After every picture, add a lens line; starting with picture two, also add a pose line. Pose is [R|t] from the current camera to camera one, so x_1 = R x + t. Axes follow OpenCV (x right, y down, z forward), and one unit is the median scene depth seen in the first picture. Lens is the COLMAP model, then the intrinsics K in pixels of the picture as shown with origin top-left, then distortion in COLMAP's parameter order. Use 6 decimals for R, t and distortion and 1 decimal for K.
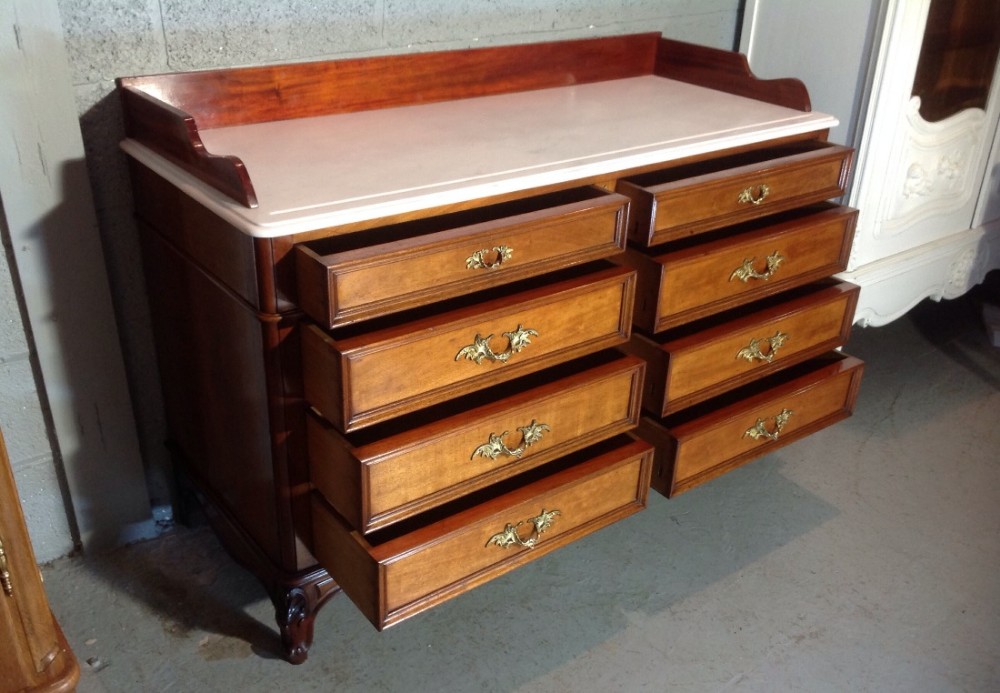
lens RADIAL K [[979.3, 0, 546.2], [0, 979.3, 369.8], [0, 0, 1]] dist [0.004515, -0.000583]
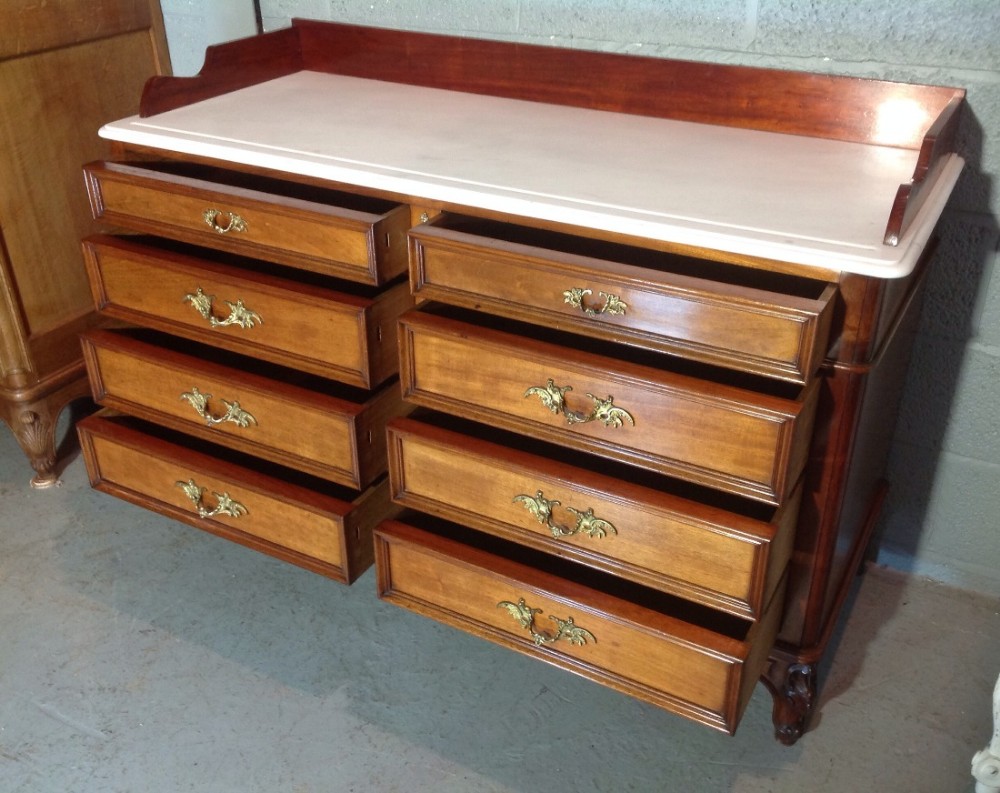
lens RADIAL K [[1036.1, 0, 500.0], [0, 1036.1, 396.5], [0, 0, 1]] dist [0.001197, -0.006866]
pose [[0.387811, 0.411169, -0.824950, 0.834249], [-0.417324, 0.876331, 0.240593, -0.275718], [0.821853, 0.250967, 0.511442, 0.614470]]
